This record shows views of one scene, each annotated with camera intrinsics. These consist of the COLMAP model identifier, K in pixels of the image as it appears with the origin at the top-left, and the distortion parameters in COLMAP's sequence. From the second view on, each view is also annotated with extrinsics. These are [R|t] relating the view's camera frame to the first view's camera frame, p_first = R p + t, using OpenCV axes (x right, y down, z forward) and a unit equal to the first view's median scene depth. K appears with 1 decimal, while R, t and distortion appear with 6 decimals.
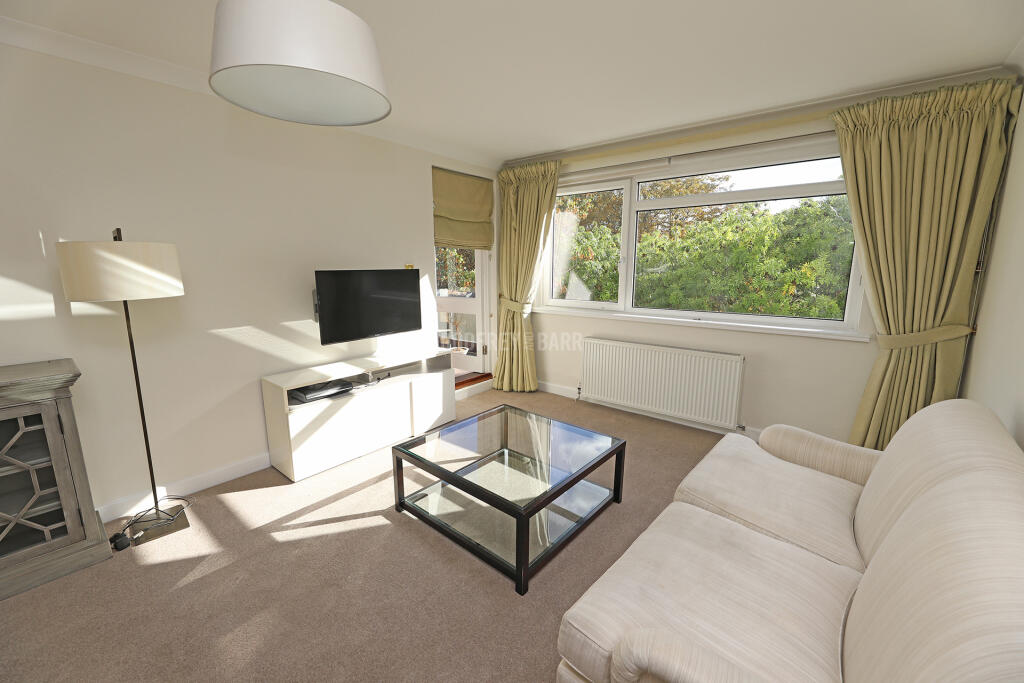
lens RADIAL K [[413.0, 0, 512.0], [0, 413.0, 341.5], [0, 0, 1]] dist [-0.002770, -0.000305]
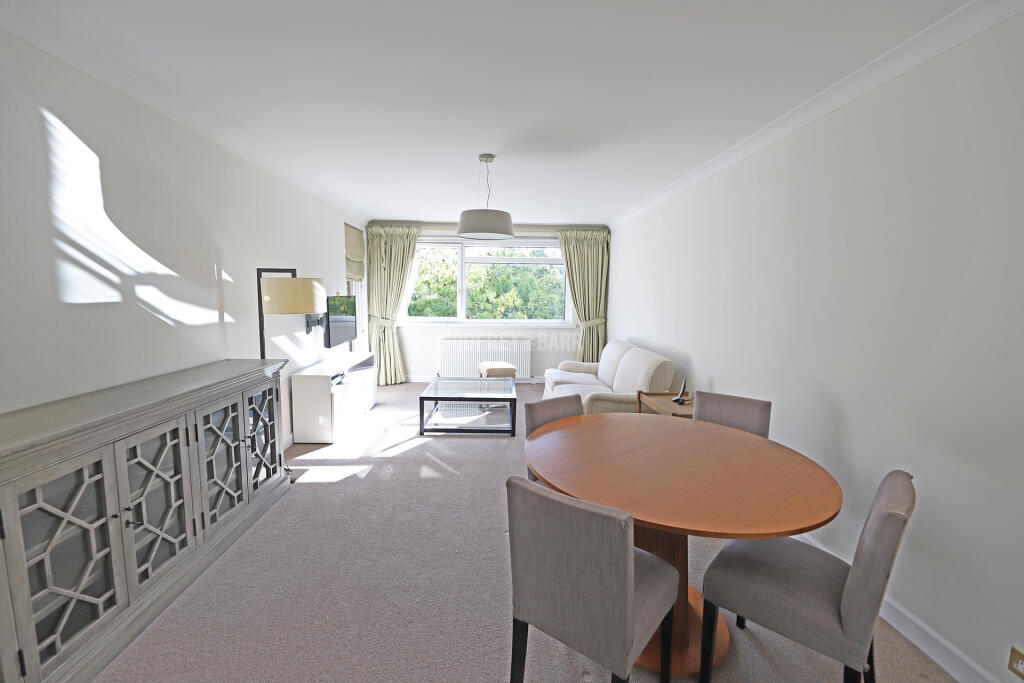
lens RADIAL K [[413.0, 0, 512.0], [0, 413.0, 341.5], [0, 0, 1]] dist [-0.002770, -0.000305]
pose [[0.737536, -0.069856, 0.671685, -0.694575], [0.115595, 0.993015, -0.023653, 0.066774], [-0.665341, 0.095089, 0.740459, -0.343741]]
